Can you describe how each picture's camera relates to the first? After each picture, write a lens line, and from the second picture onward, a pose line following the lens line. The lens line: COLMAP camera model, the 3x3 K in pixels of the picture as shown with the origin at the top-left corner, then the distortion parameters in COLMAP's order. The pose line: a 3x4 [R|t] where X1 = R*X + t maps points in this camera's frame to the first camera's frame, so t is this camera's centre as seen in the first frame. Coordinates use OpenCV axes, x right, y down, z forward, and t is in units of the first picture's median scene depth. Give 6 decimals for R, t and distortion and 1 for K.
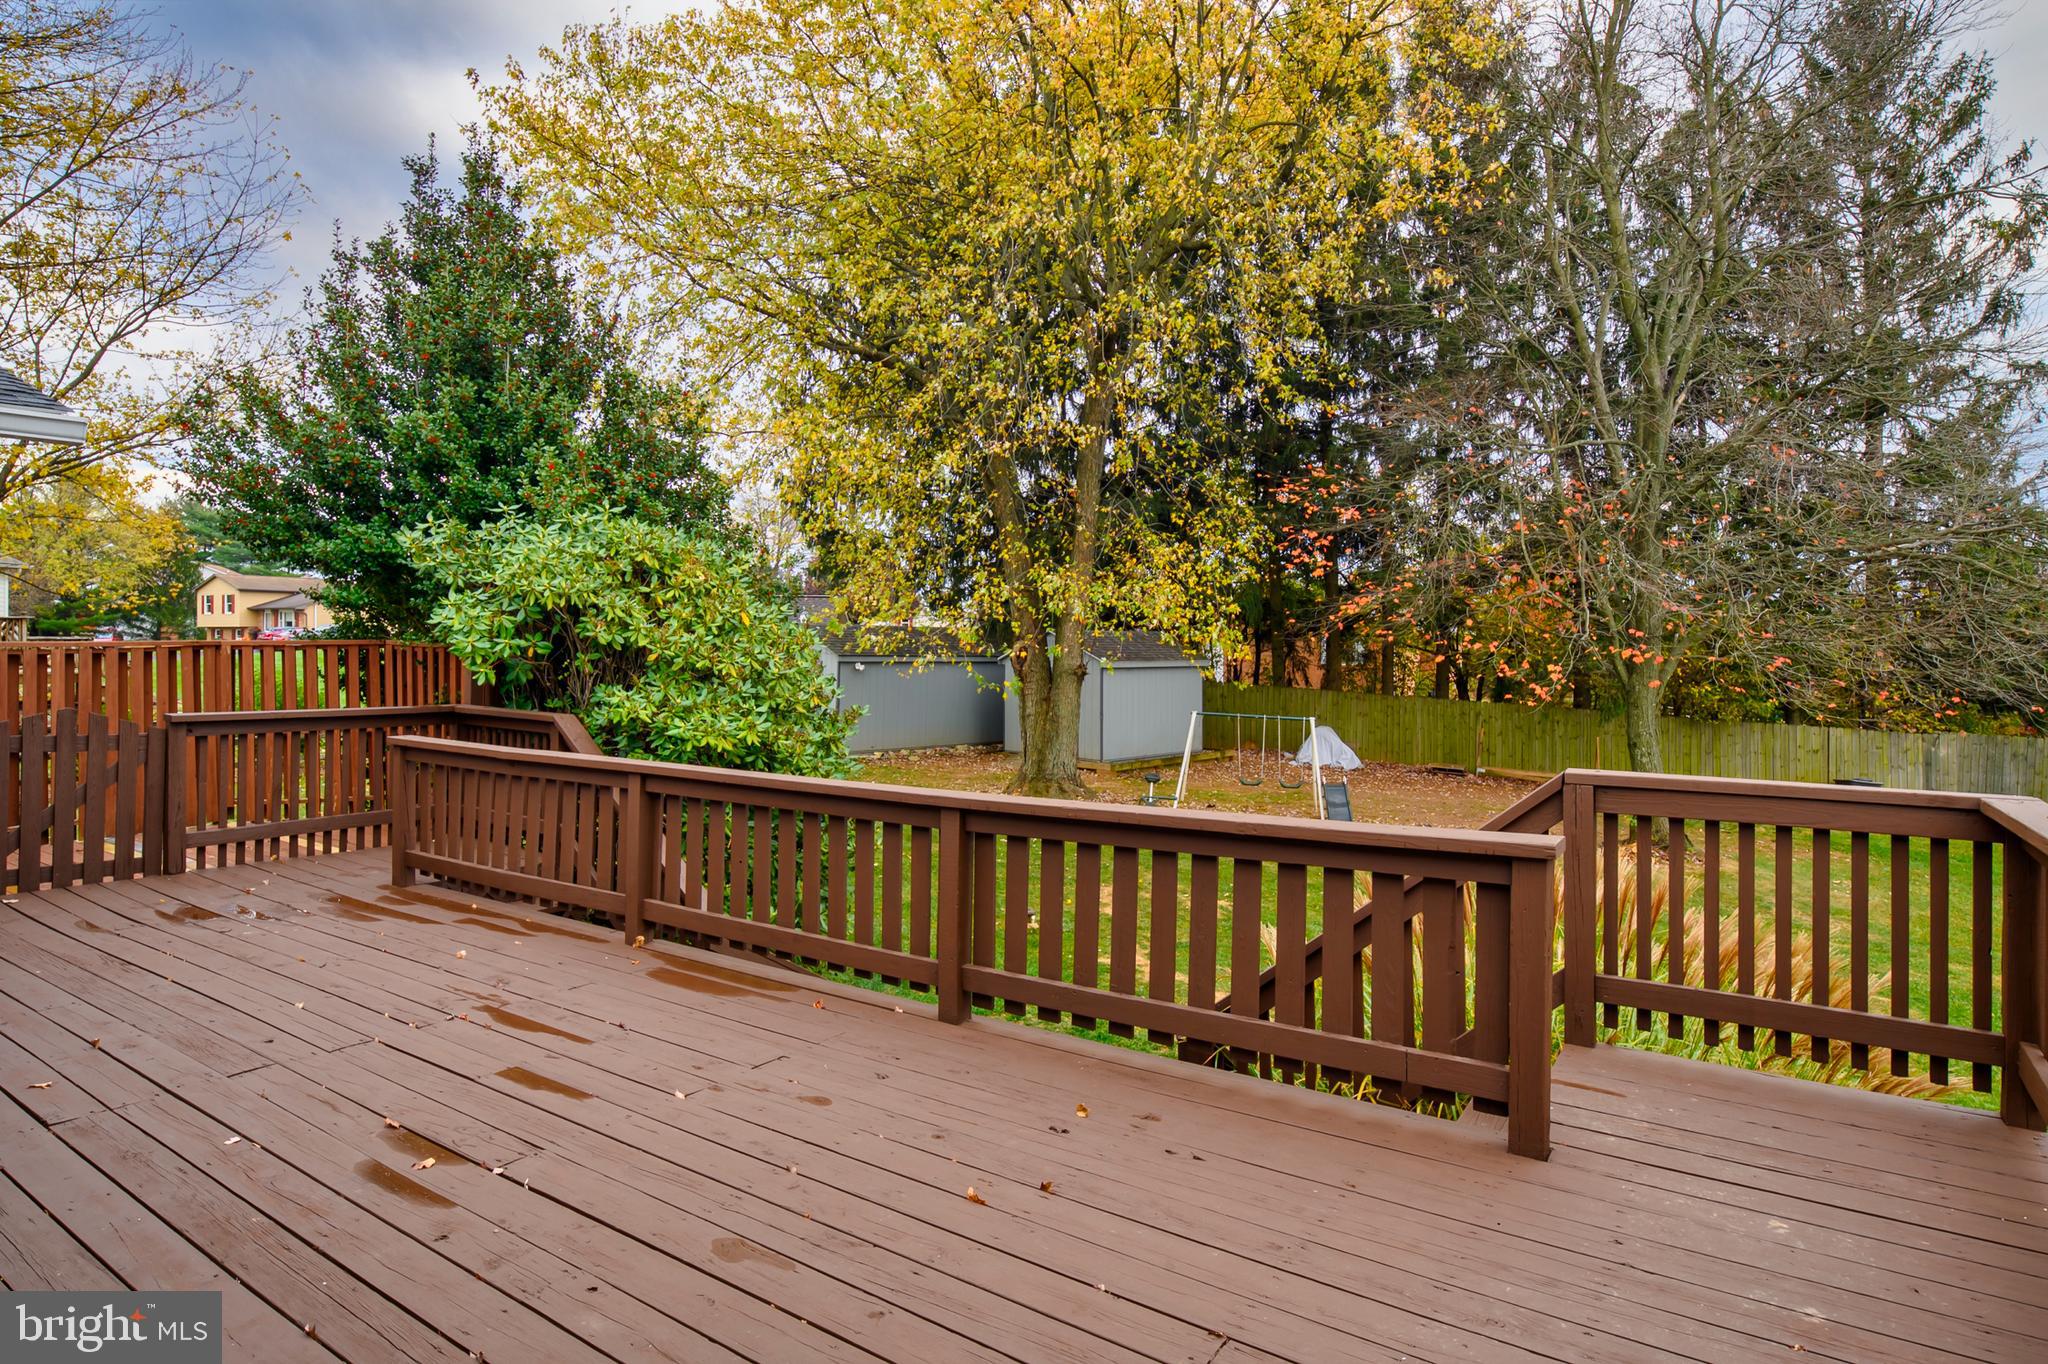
lens RADIAL K [[1107.1, 0, 1026.2], [0, 1107.1, 670.6], [0, 0, 1]] dist [0.001272, -0.009108]
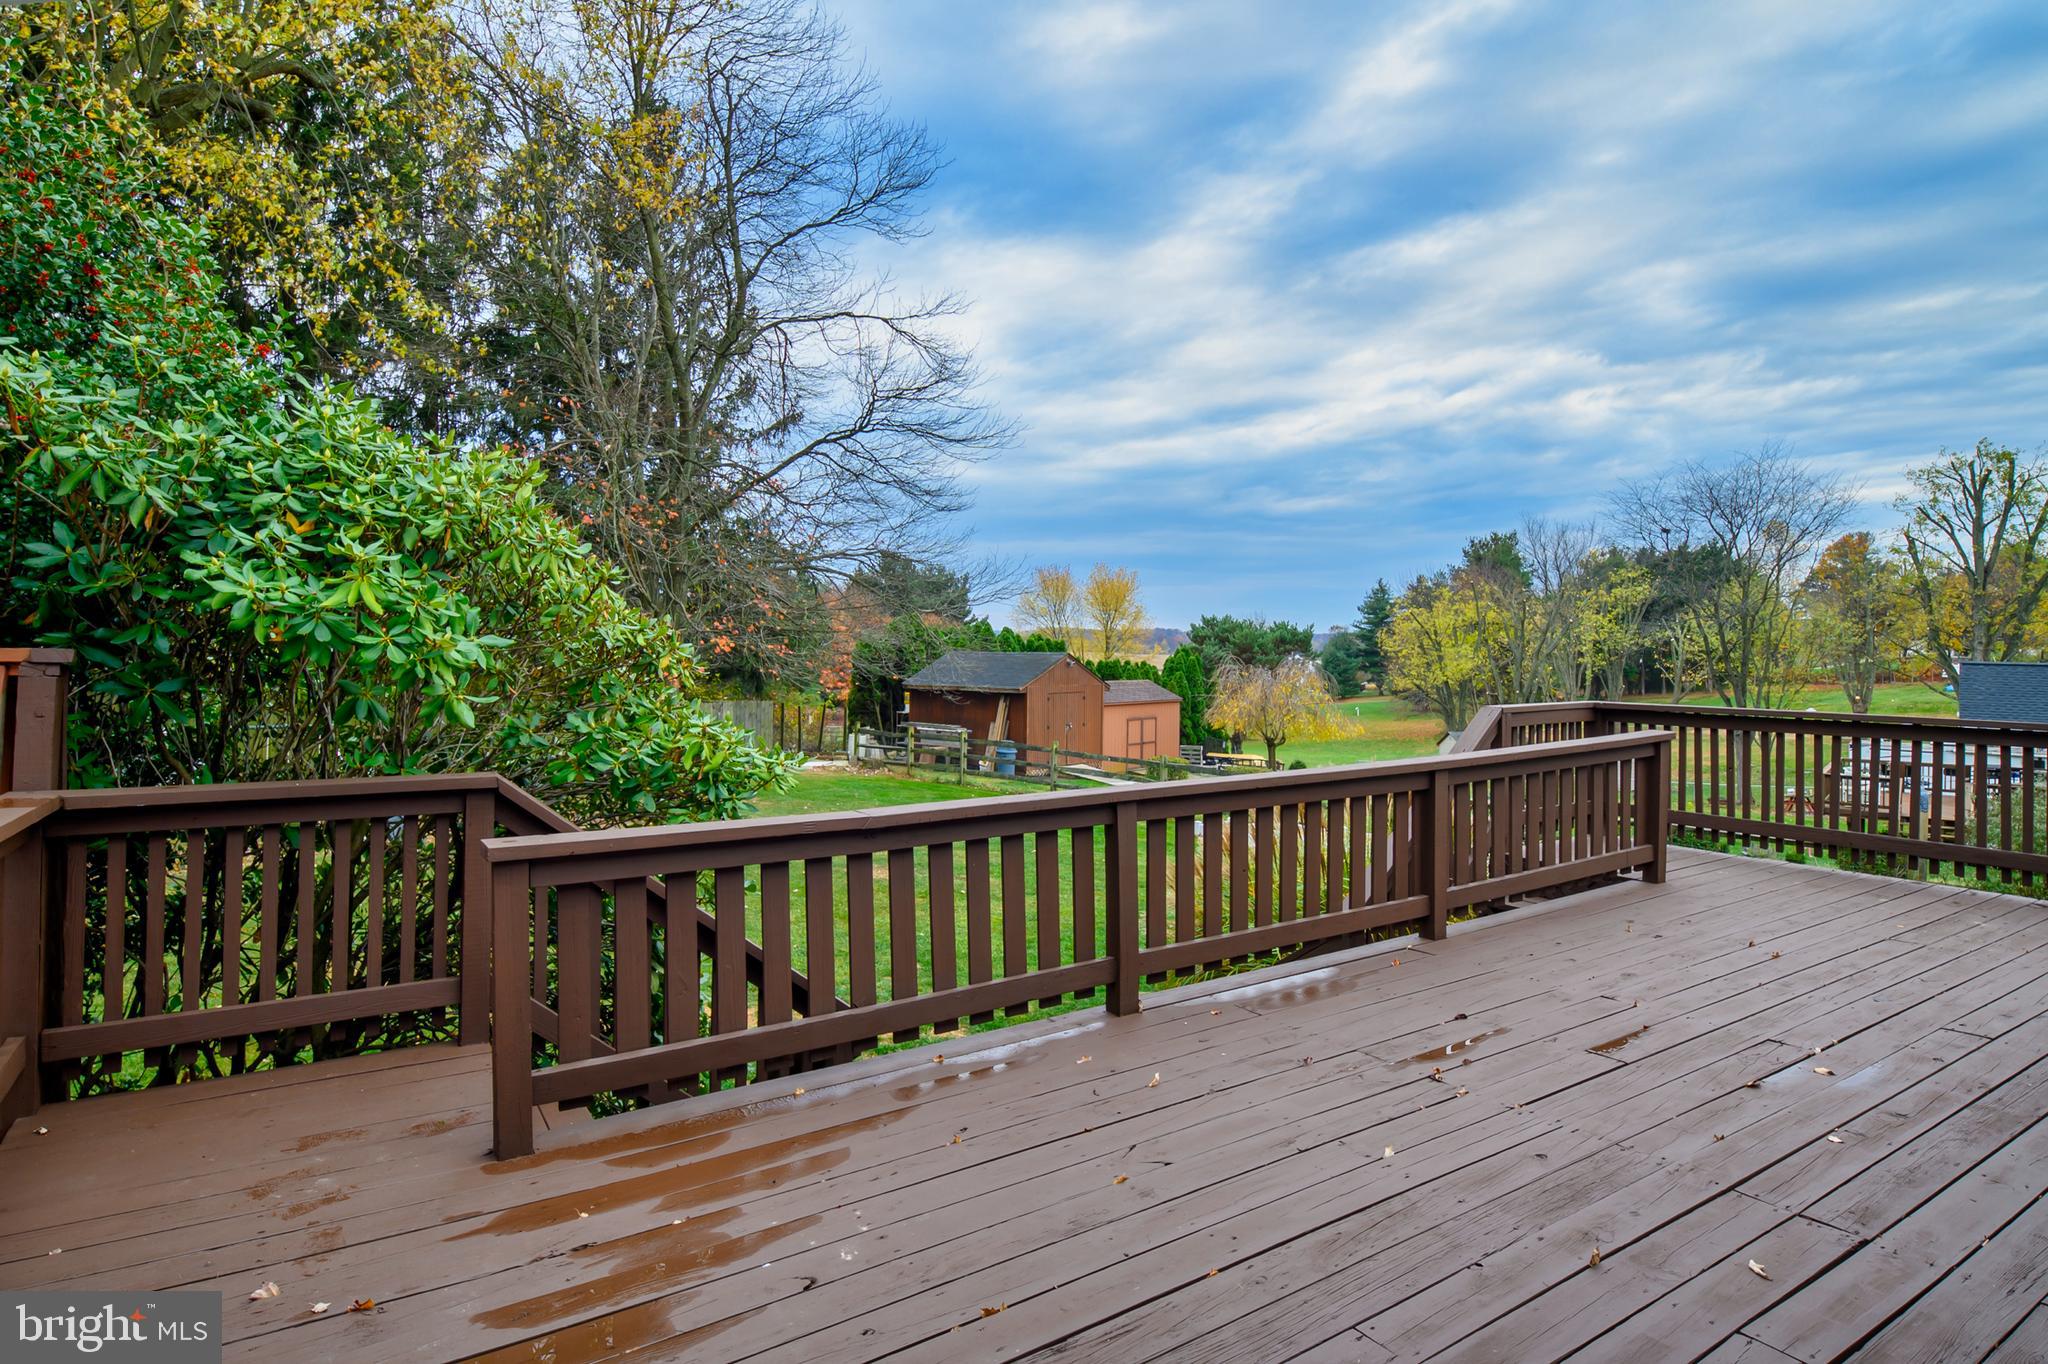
lens RADIAL K [[1107.1, 0, 1026.1], [0, 1107.1, 661.6], [0, 0, 1]] dist [0.001272, -0.009108]
pose [[0.377358, -0.015921, 0.925930, -1.473129], [0.019498, 0.999767, 0.009244, -0.020439], [-0.925862, 0.014566, 0.377581, 0.999949]]
